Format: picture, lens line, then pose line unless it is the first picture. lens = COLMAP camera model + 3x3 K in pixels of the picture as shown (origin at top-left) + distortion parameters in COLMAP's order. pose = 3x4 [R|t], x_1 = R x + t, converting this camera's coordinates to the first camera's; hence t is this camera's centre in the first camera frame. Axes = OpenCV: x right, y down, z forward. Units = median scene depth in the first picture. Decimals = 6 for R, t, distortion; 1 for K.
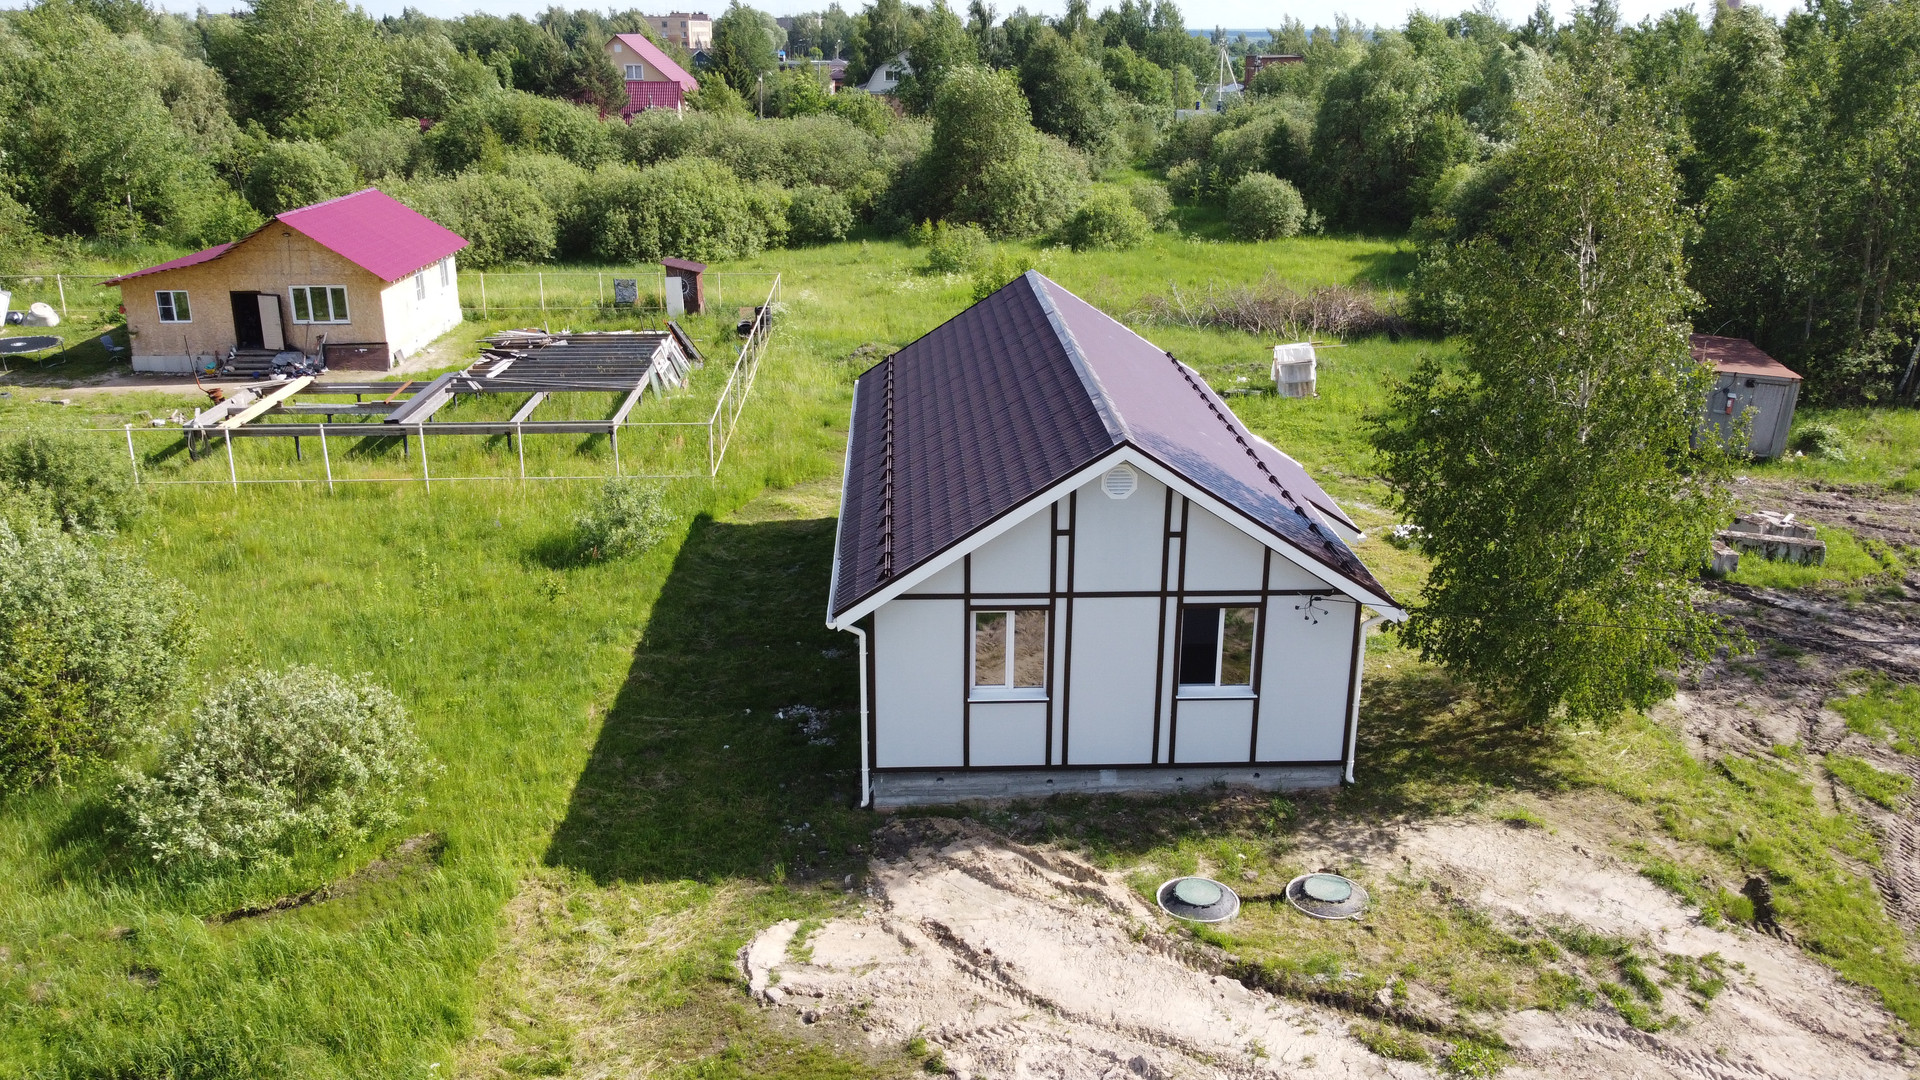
lens RADIAL K [[1462.2, 0, 963.9], [0, 1462.2, 525.9], [0, 0, 1]] dist [-0.004531, -0.005760]
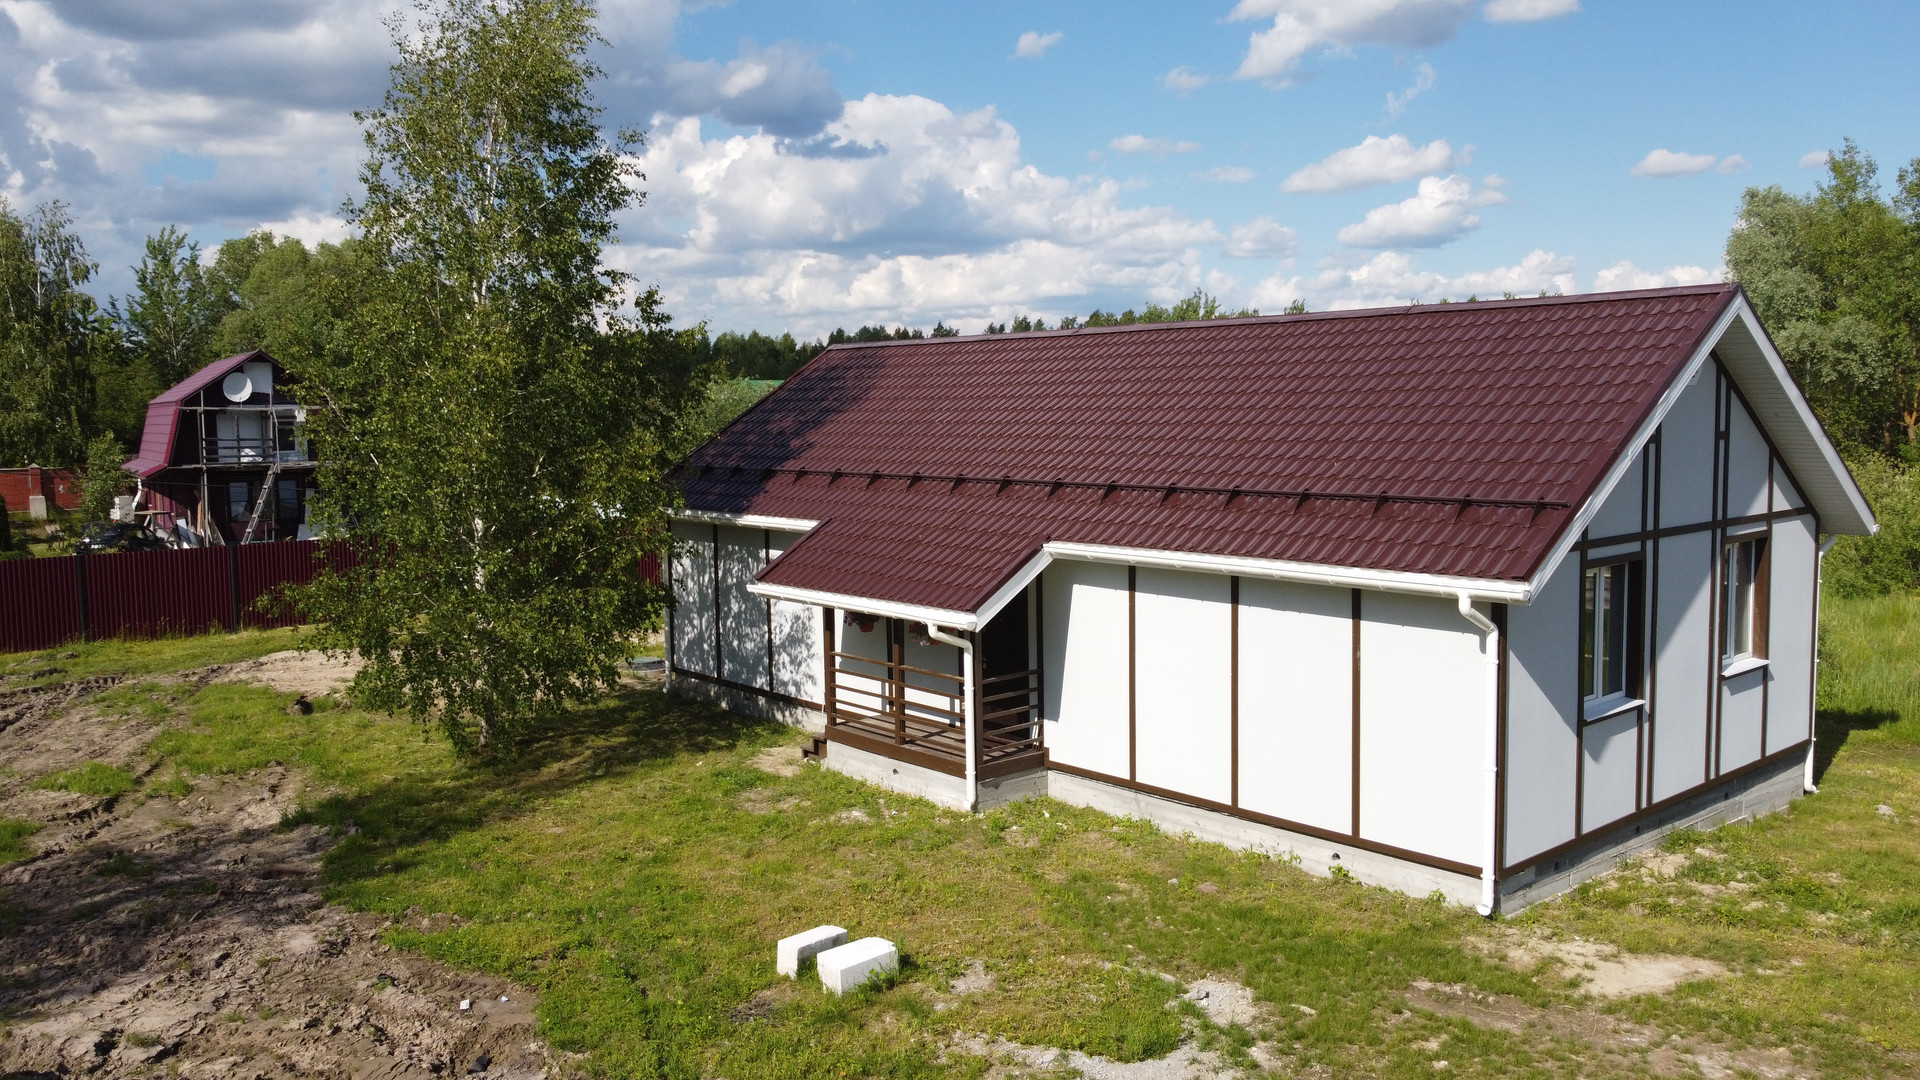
lens RADIAL K [[1462.2, 0, 958.1], [0, 1462.2, 540.2], [0, 0, 1]] dist [-0.004531, -0.005760]
pose [[0.783900, -0.072568, 0.616632, -0.599358], [0.217305, 0.962399, -0.162992, 0.089860], [-0.581618, 0.261767, 0.770194, 0.663976]]
